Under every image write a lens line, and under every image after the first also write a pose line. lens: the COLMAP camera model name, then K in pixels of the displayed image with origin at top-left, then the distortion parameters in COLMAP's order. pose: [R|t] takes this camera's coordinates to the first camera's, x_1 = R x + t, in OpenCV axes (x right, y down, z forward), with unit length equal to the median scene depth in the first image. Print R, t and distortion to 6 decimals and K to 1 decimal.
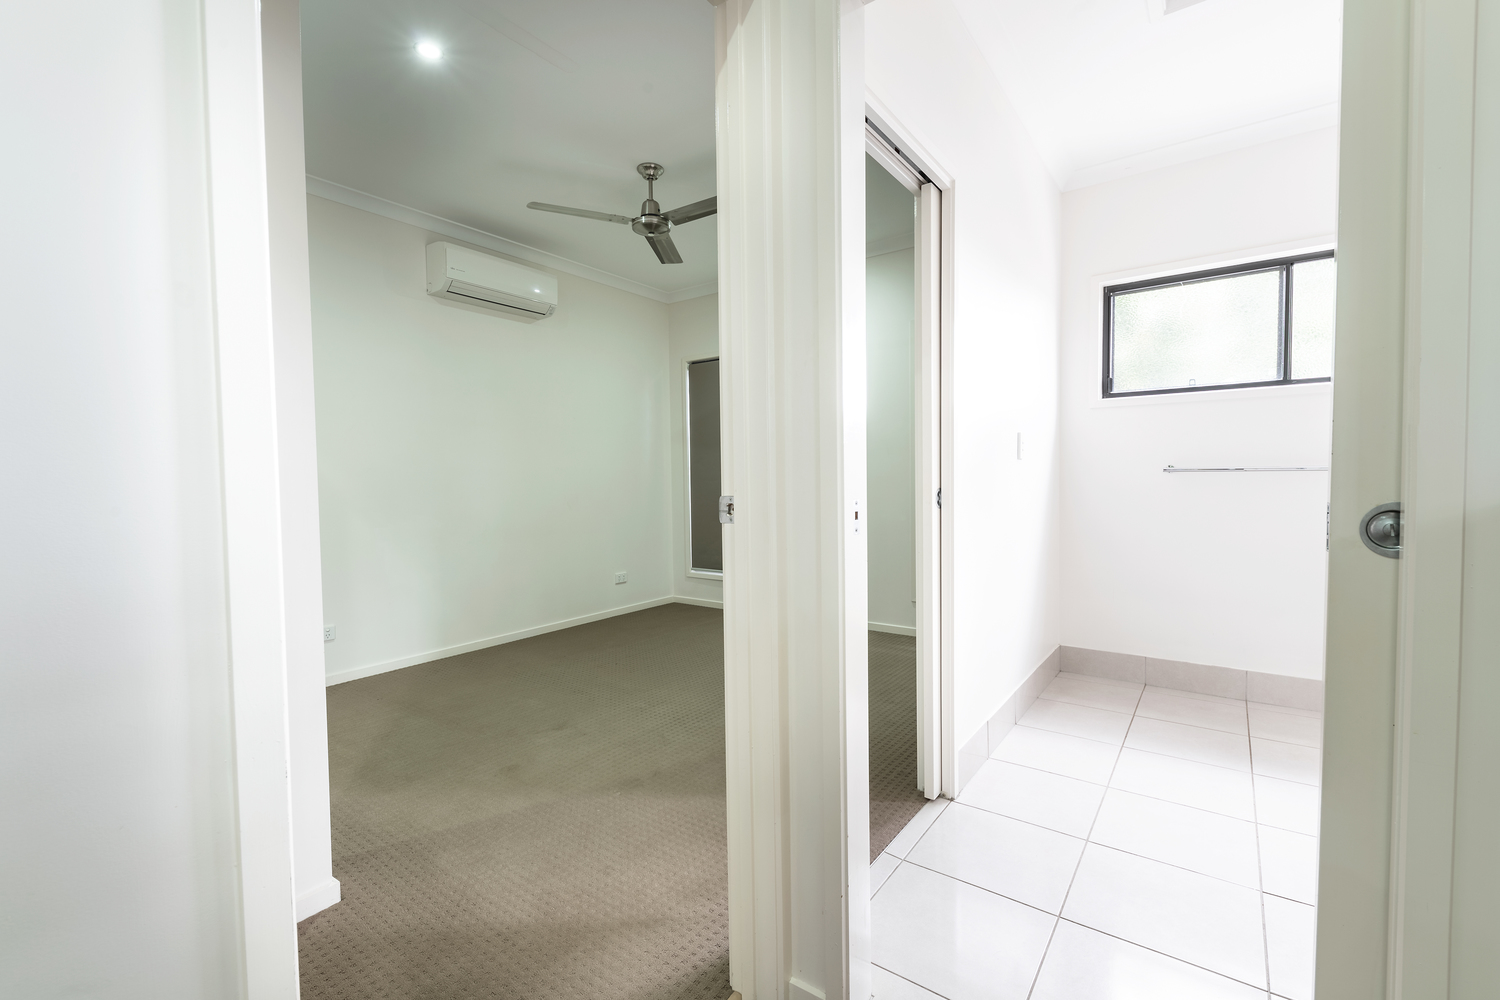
lens RADIAL K [[649.2, 0, 761.1], [0, 649.2, 497.8], [0, 0, 1]] dist [0.000657, 0.000005]
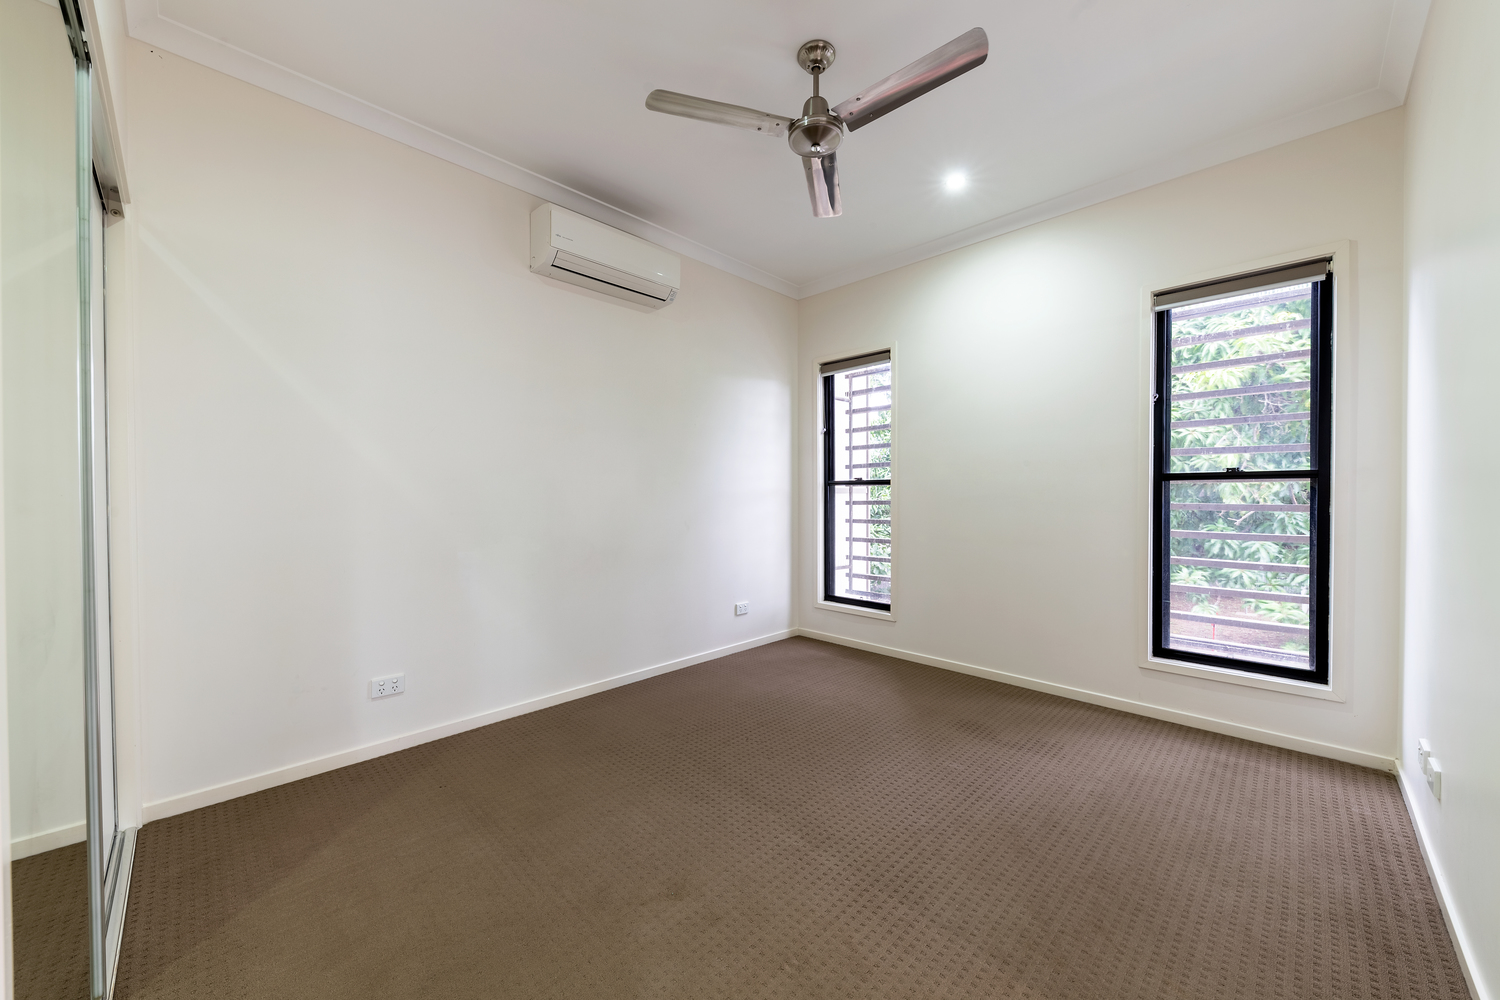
lens RADIAL K [[556.9, 0, 746.7], [0, 556.9, 499.6], [0, 0, 1]] dist [-0.000806, -0.000011]
pose [[0.985912, 0.011668, -0.166857, -0.137034], [-0.017089, 0.999371, -0.031087, -0.004628], [0.166390, 0.033501, 0.985491, 0.407846]]
